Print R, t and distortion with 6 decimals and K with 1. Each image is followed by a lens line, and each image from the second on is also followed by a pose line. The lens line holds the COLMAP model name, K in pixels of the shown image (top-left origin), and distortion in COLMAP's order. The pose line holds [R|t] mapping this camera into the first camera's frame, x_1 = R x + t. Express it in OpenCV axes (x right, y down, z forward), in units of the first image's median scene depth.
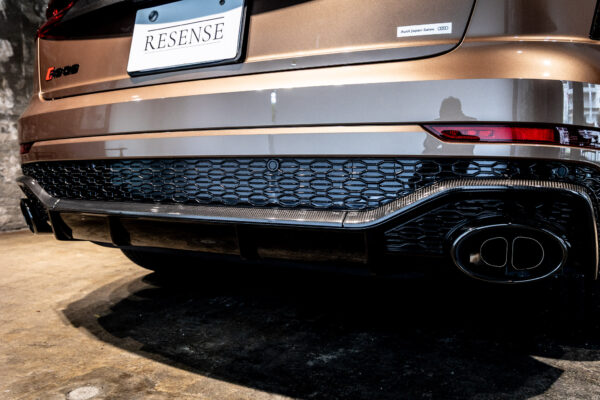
lens RADIAL K [[496.8, 0, 299.7], [0, 496.8, 201.1], [0, 0, 1]] dist [-0.006159, -0.020786]
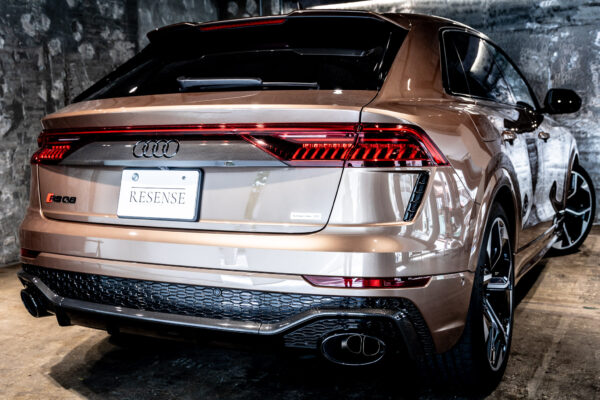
lens RADIAL K [[696.7, 0, 300.0], [0, 696.7, 199.2], [0, 0, 1]] dist [-0.004674, 0.000000]
pose [[0.999658, -0.010197, 0.024065, 0.106276], [0.009771, 0.999795, 0.017750, -0.270032], [-0.024241, -0.017509, 0.999553, -0.822099]]
